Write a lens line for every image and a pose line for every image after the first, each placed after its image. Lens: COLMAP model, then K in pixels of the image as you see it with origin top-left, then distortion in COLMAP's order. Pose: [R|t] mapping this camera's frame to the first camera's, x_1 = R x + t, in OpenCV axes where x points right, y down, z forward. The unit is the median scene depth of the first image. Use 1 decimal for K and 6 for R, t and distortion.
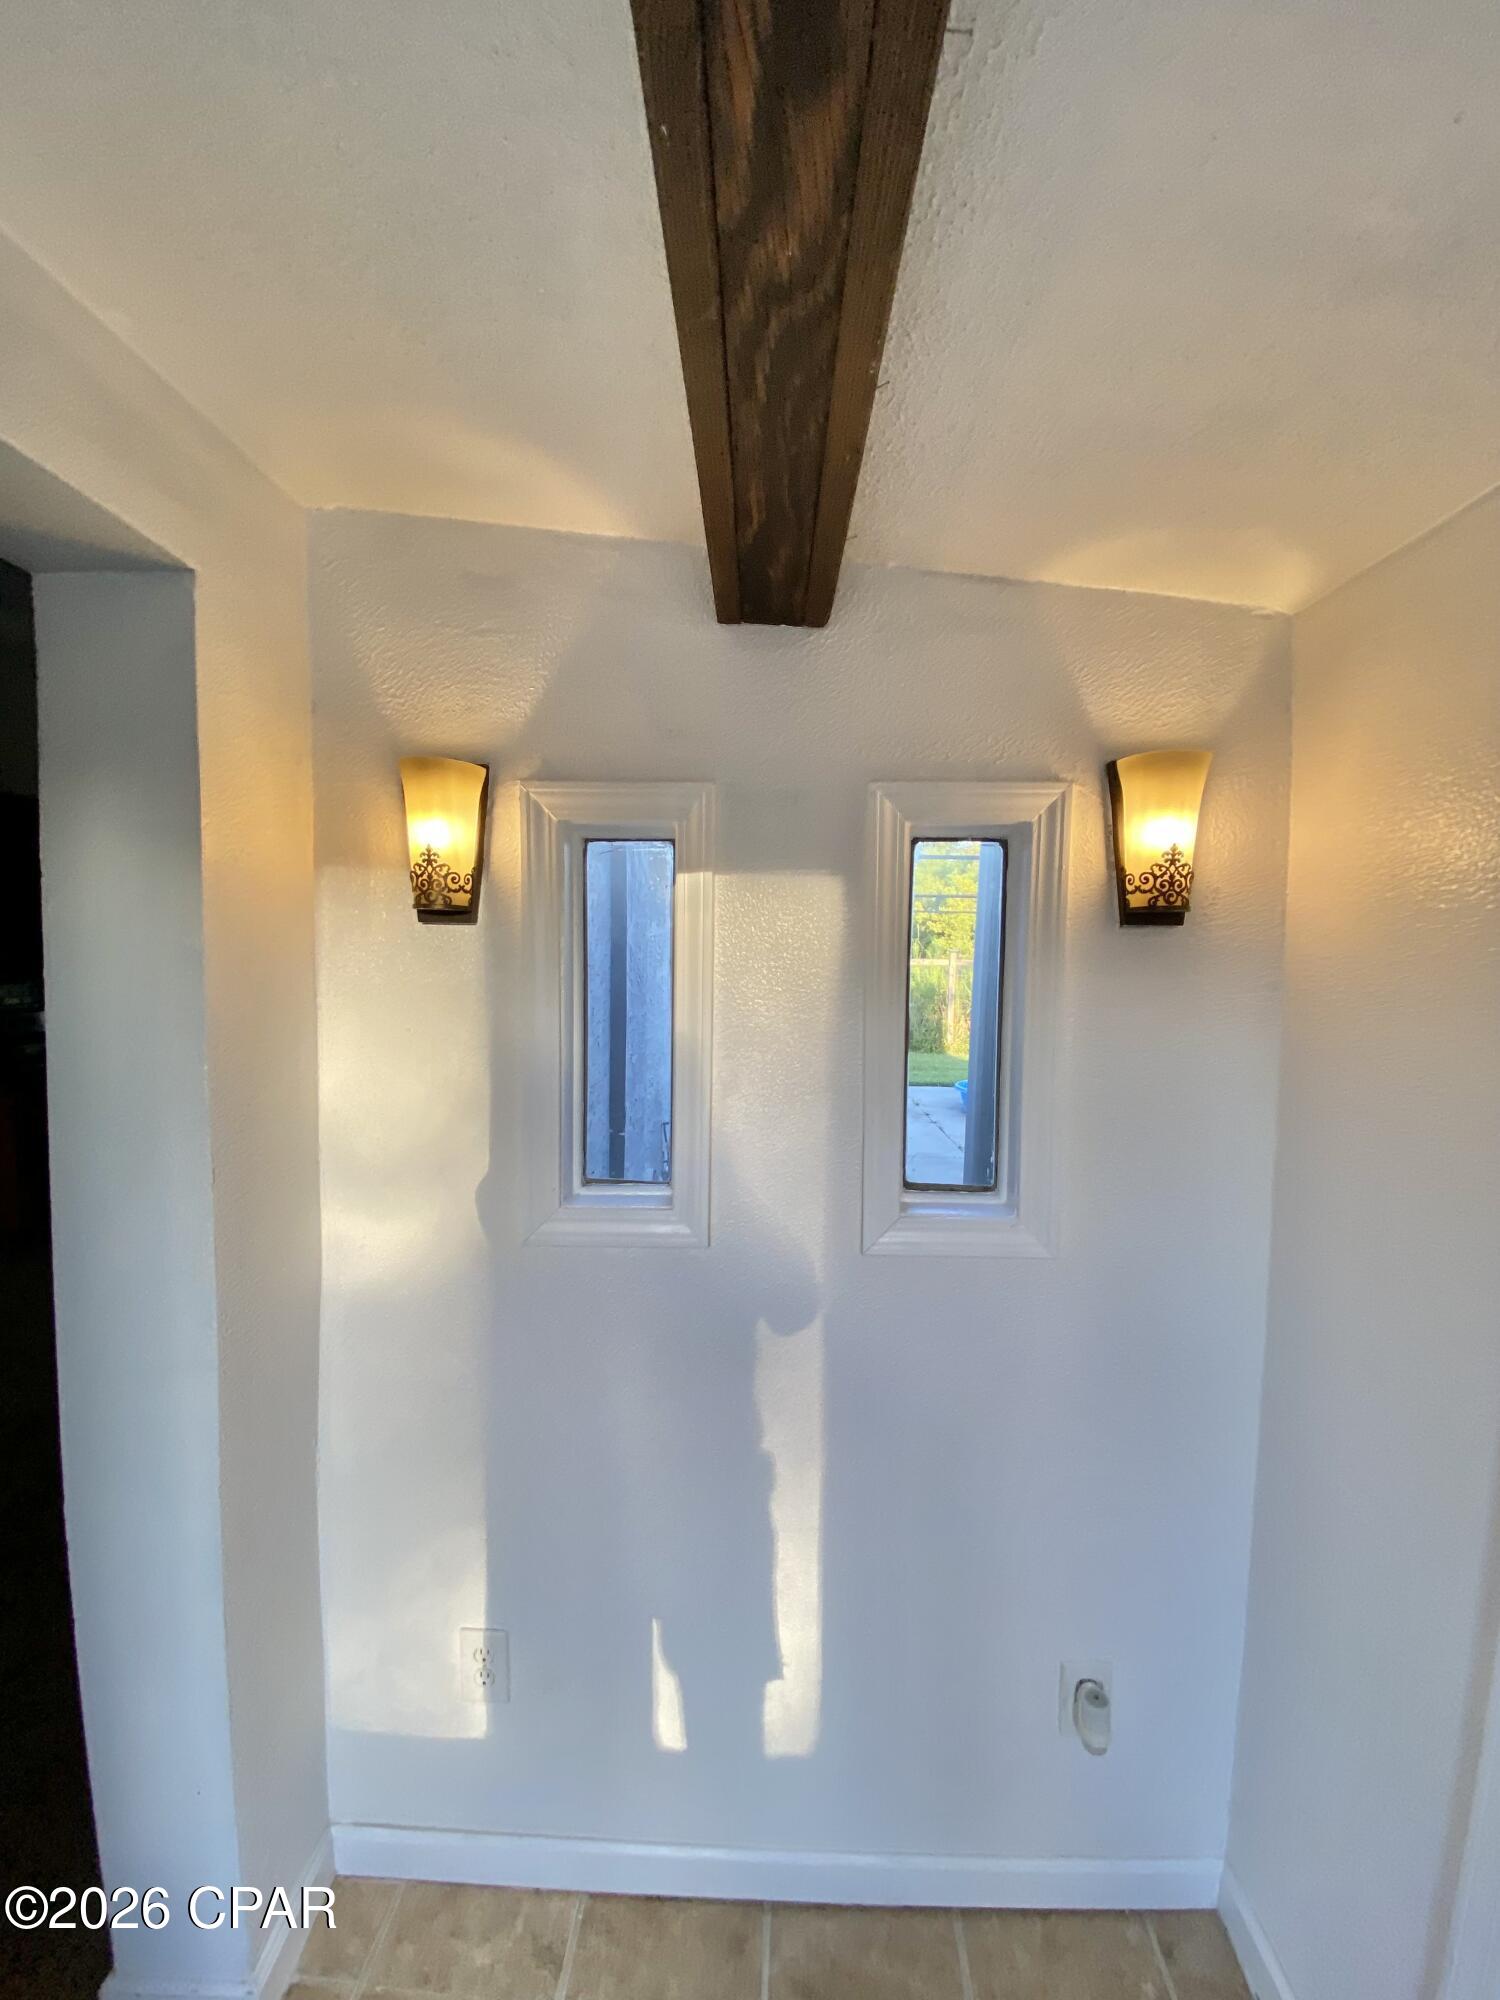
lens RADIAL K [[806.3, 0, 750.0], [0, 806.3, 1000.0], [0, 0, 1]] dist [0.029864, -0.024672]
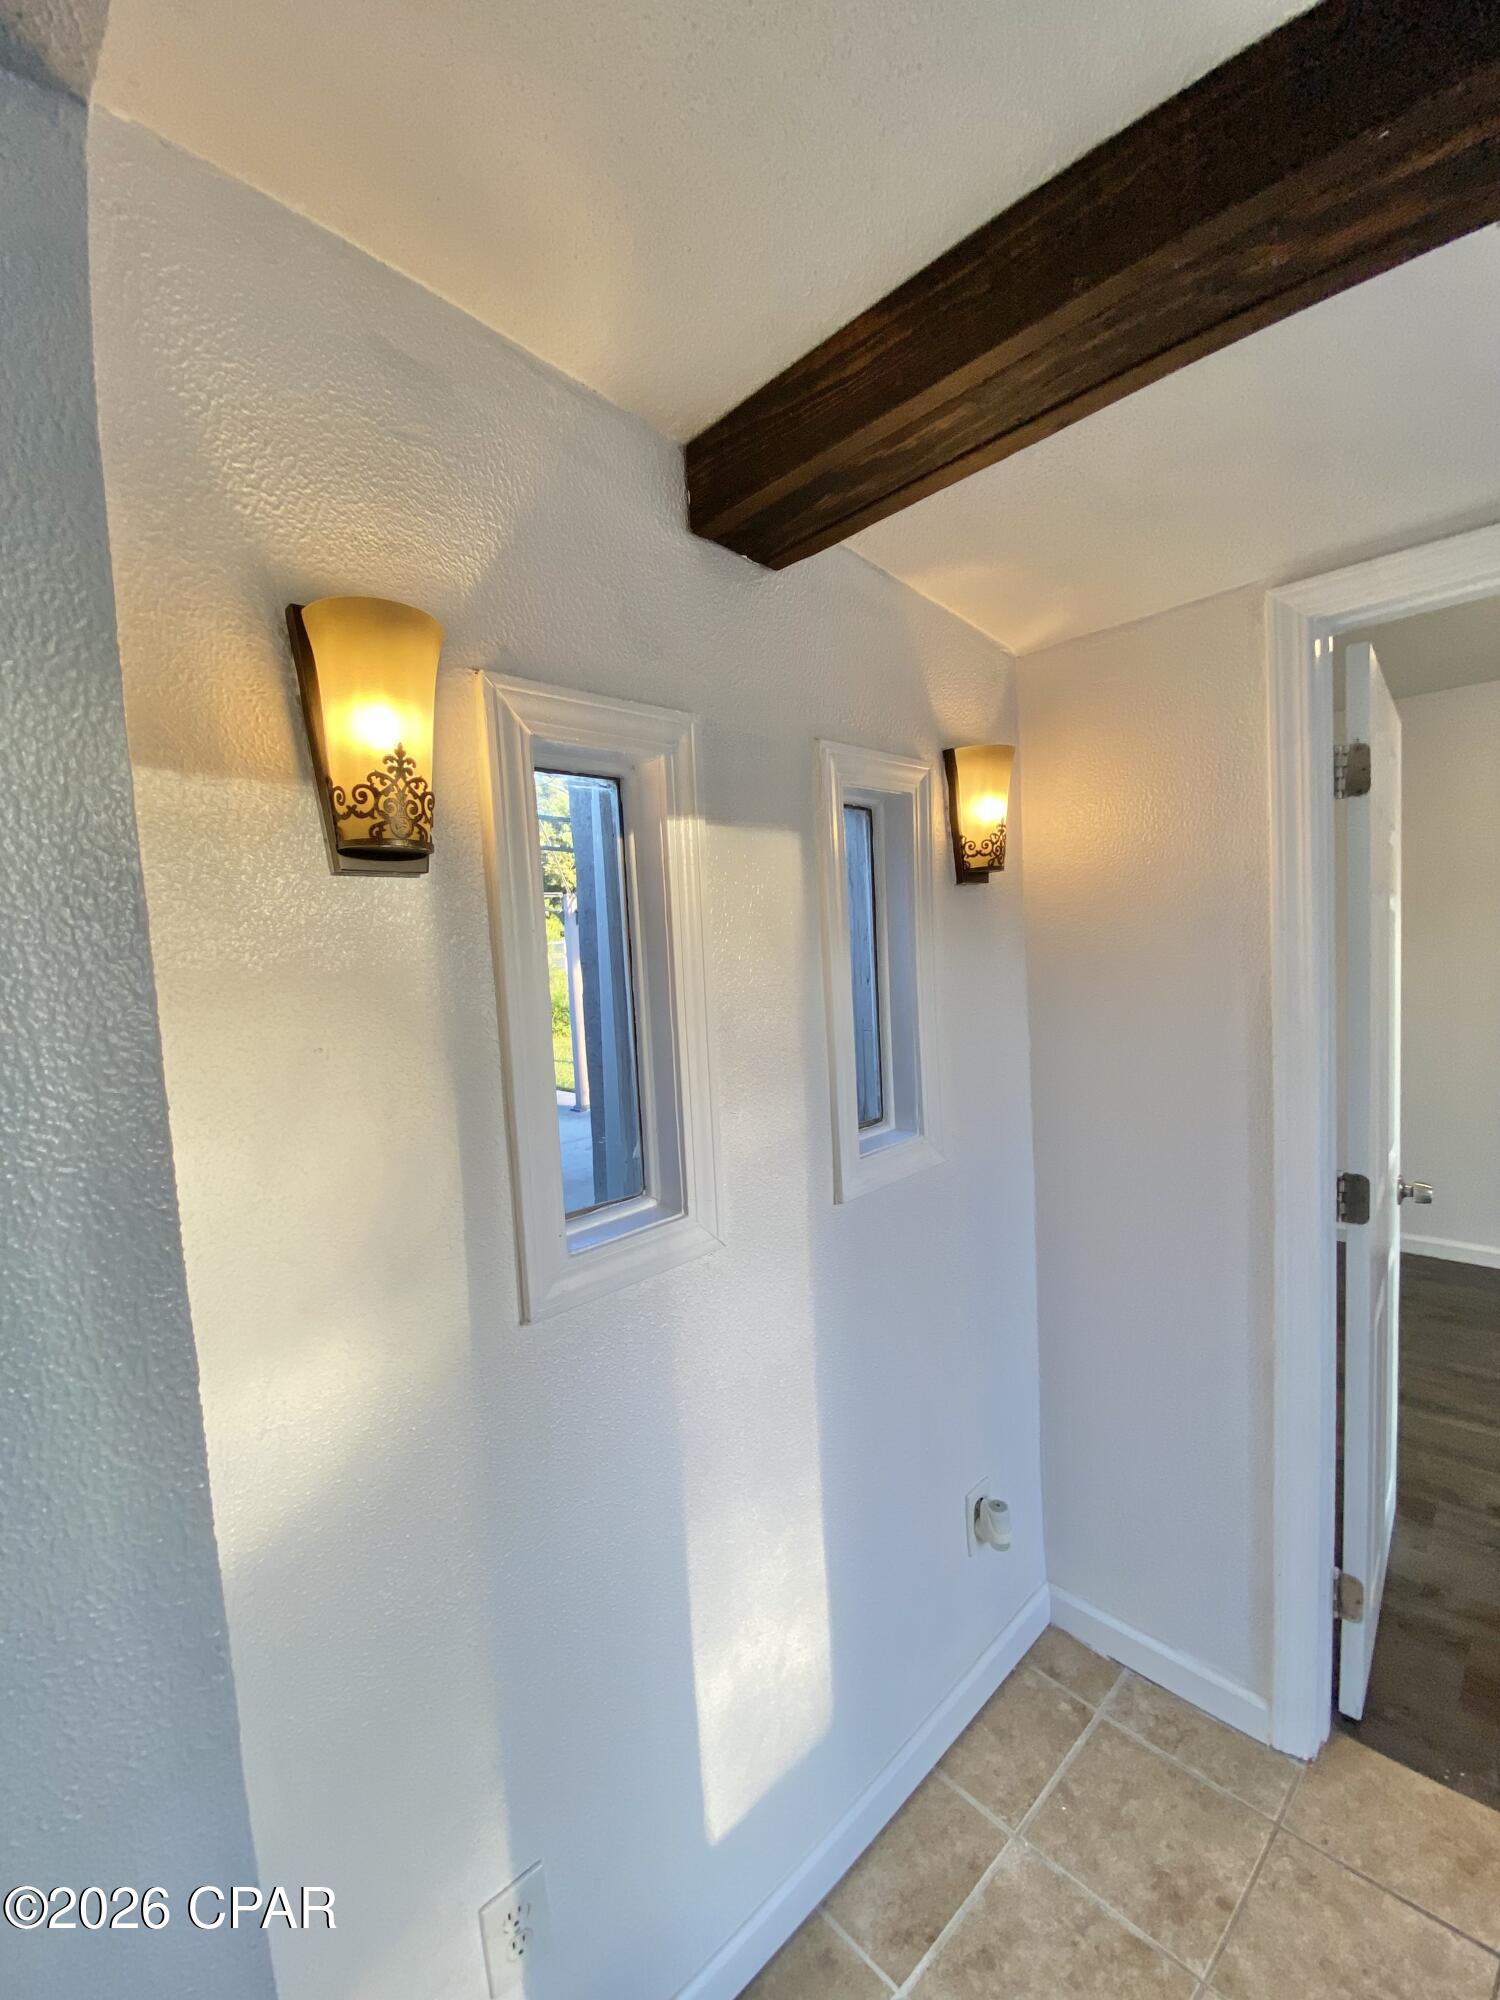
lens RADIAL K [[806.3, 0, 750.0], [0, 806.3, 1000.0], [0, 0, 1]] dist [0.029864, -0.024672]
pose [[0.702259, -0.093891, 0.705703, -0.652939], [0.097980, 0.994579, 0.034823, 0.011355], [-0.705147, 0.044690, 0.707651, 0.357058]]
